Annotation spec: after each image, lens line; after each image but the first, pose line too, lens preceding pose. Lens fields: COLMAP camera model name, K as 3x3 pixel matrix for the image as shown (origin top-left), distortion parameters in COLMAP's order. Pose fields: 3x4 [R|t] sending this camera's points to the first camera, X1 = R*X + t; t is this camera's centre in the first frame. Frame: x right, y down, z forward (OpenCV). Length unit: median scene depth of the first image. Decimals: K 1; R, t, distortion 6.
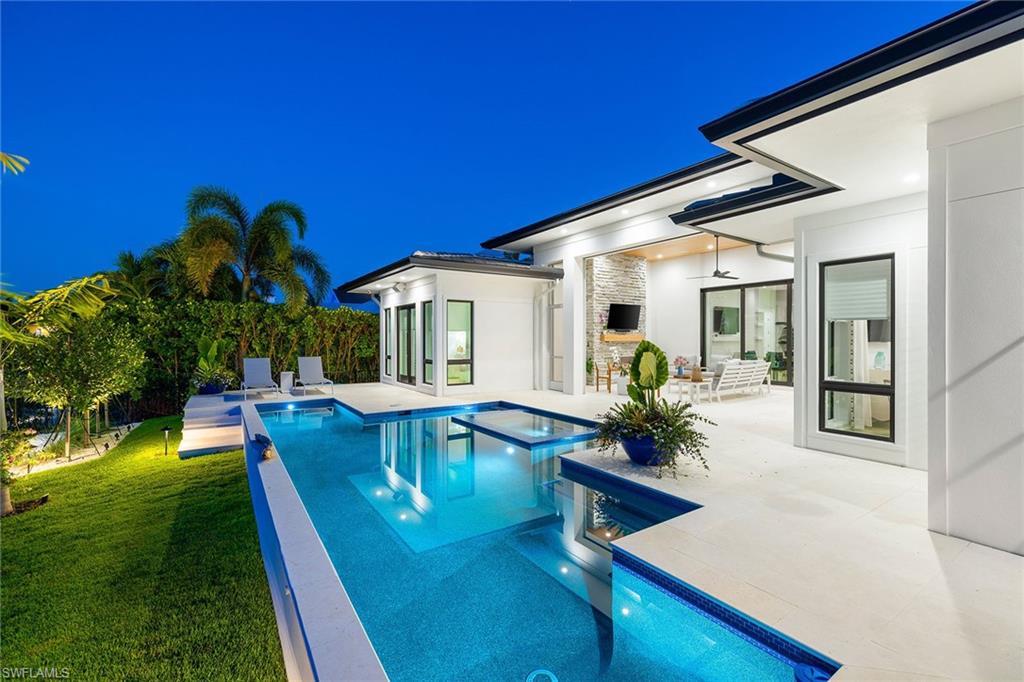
lens RADIAL K [[432.4, 0, 508.2], [0, 432.4, 337.5], [0, 0, 1]] dist [0.001501, 0.000254]
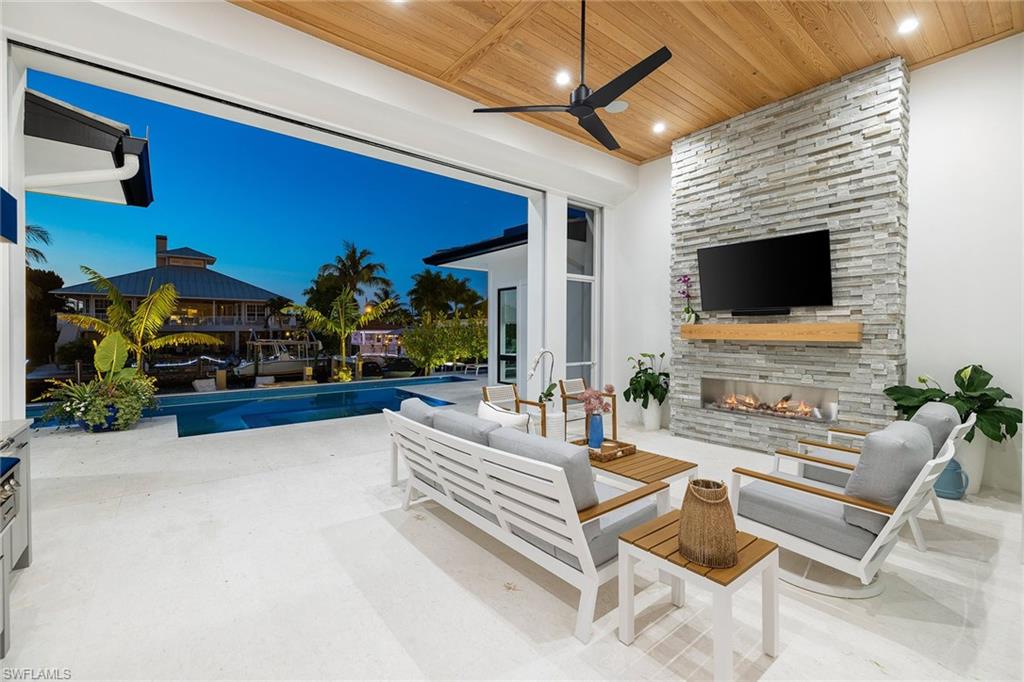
lens RADIAL K [[428.7, 0, 509.4], [0, 428.7, 335.0], [0, 0, 1]] dist [0.000821, 0.000064]
pose [[0.085230, 0.011037, -0.996300, 0.611453], [-0.002876, 0.999937, 0.010831, -0.000056], [0.996357, 0.001942, 0.085257, 0.754703]]
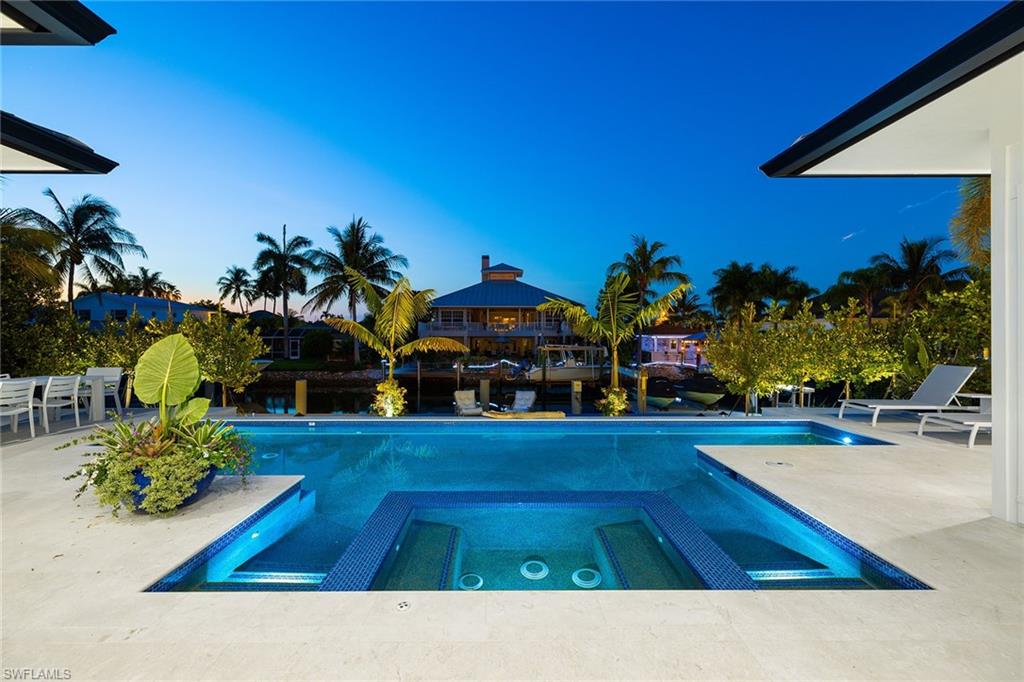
lens RADIAL K [[428.7, 0, 509.4], [0, 428.7, 335.0], [0, 0, 1]] dist [0.000821, 0.000064]
pose [[-0.547875, -0.000486, -0.836560, 0.219830], [-0.000202, 1.000000, -0.000448, 0.003715], [0.836560, -0.000076, -0.547875, 0.683851]]
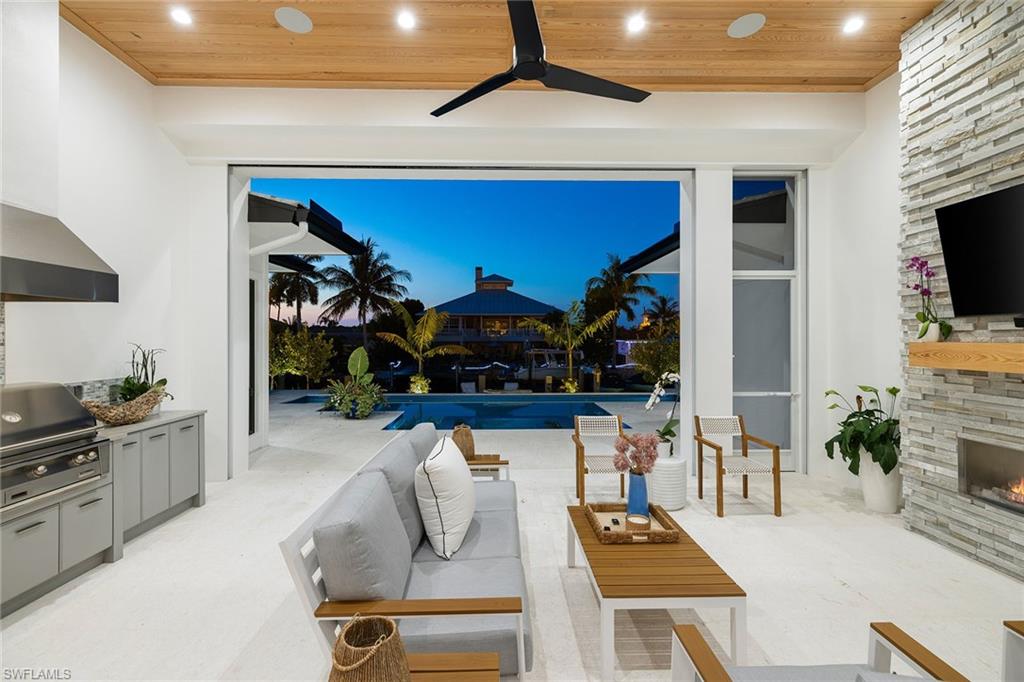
lens RADIAL K [[432.4, 0, 508.2], [0, 432.4, 337.5], [0, 0, 1]] dist [0.001501, 0.000254]
pose [[-0.534812, -0.001724, -0.844969, 0.538035], [0.001980, 0.999993, -0.003294, -0.008496], [0.844968, -0.003434, -0.534805, 0.898340]]
